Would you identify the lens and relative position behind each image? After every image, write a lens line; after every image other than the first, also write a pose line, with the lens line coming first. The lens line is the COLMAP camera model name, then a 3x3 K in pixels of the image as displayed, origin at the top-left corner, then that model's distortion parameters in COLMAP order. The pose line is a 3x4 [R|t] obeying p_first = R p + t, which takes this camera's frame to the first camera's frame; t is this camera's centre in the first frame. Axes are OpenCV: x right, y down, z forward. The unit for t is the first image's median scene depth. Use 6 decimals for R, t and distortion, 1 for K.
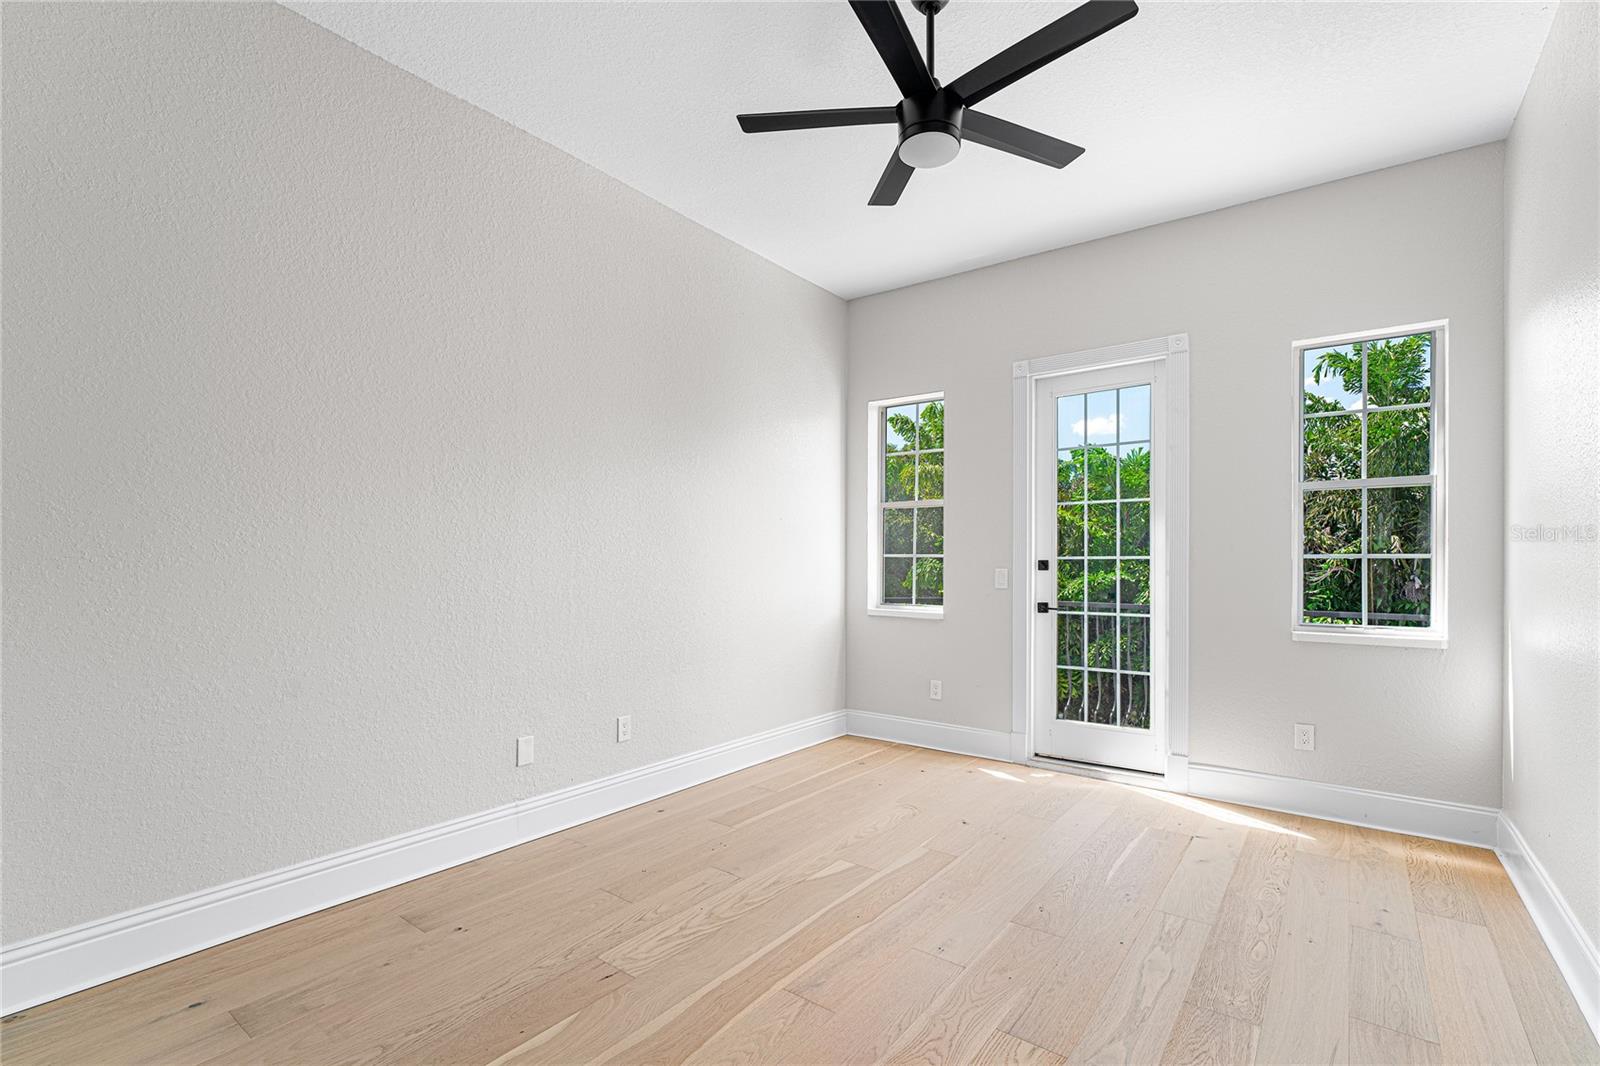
lens RADIAL K [[728.3, 0, 801.1], [0, 728.3, 567.6], [0, 0, 1]] dist [-0.004440, -0.000316]
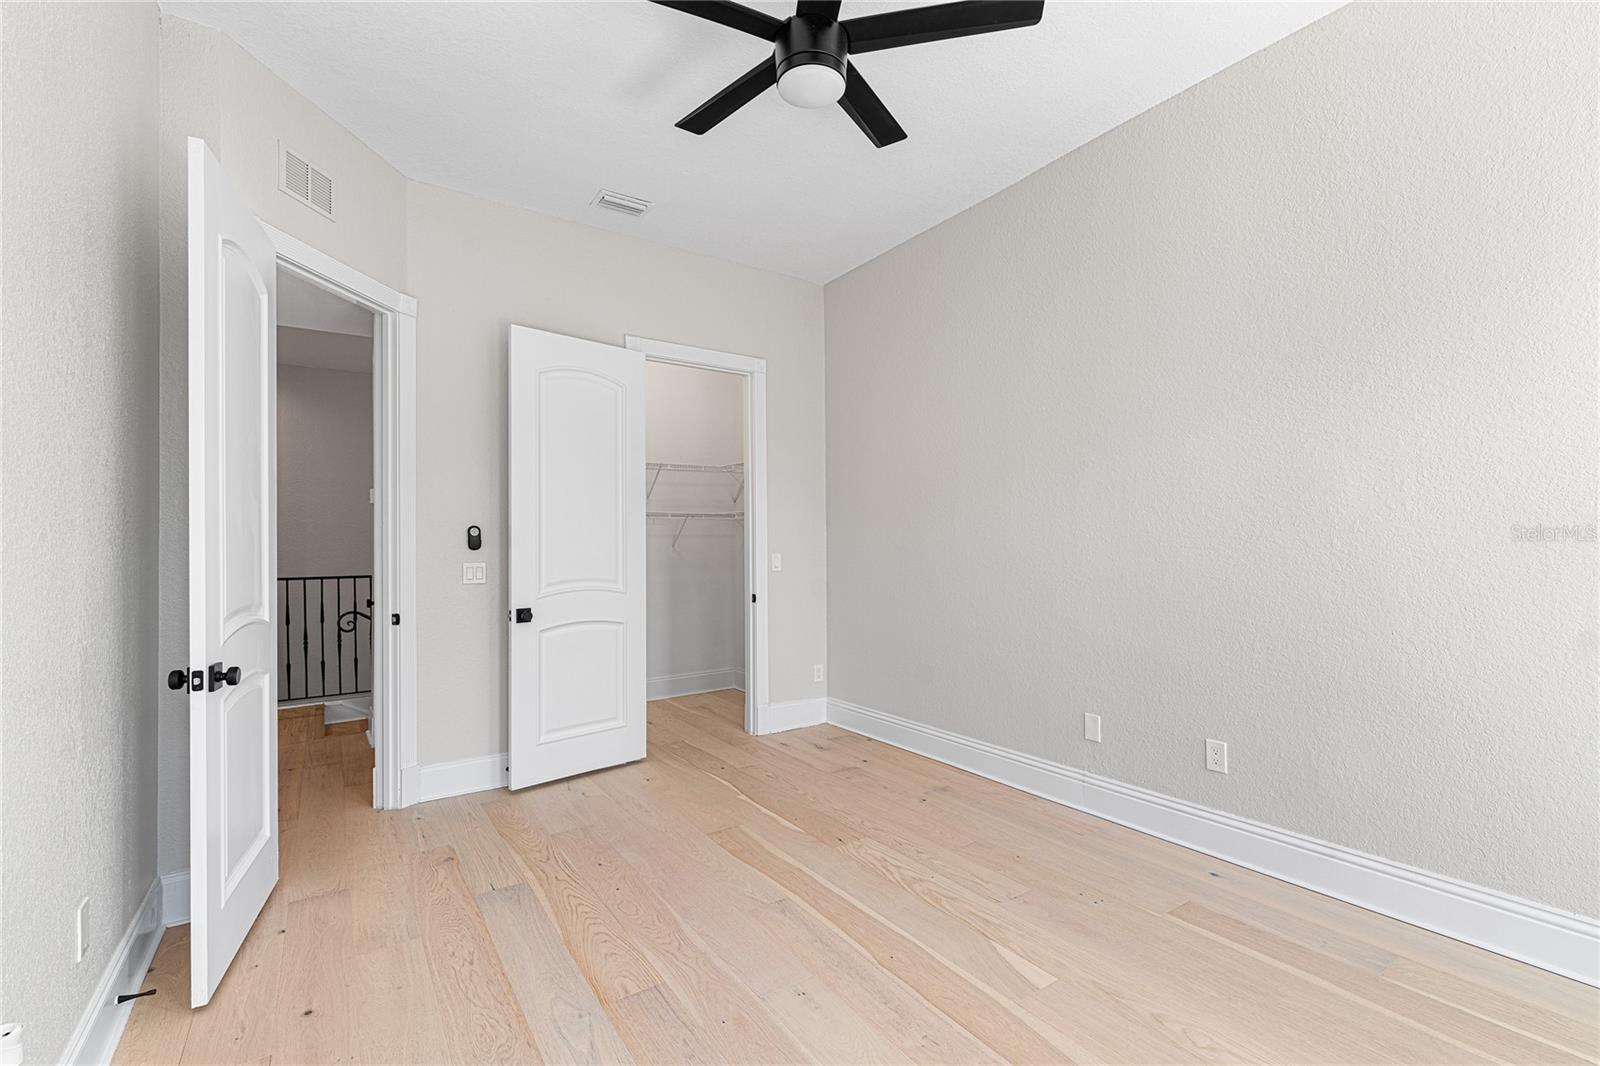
lens RADIAL K [[728.3, 0, 801.1], [0, 728.3, 567.6], [0, 0, 1]] dist [-0.004440, -0.000316]
pose [[-0.343565, 0.026463, -0.938756, 0.944357], [0.003567, 0.999632, 0.026873, -0.010963], [0.939122, 0.005884, -0.343533, 1.224808]]
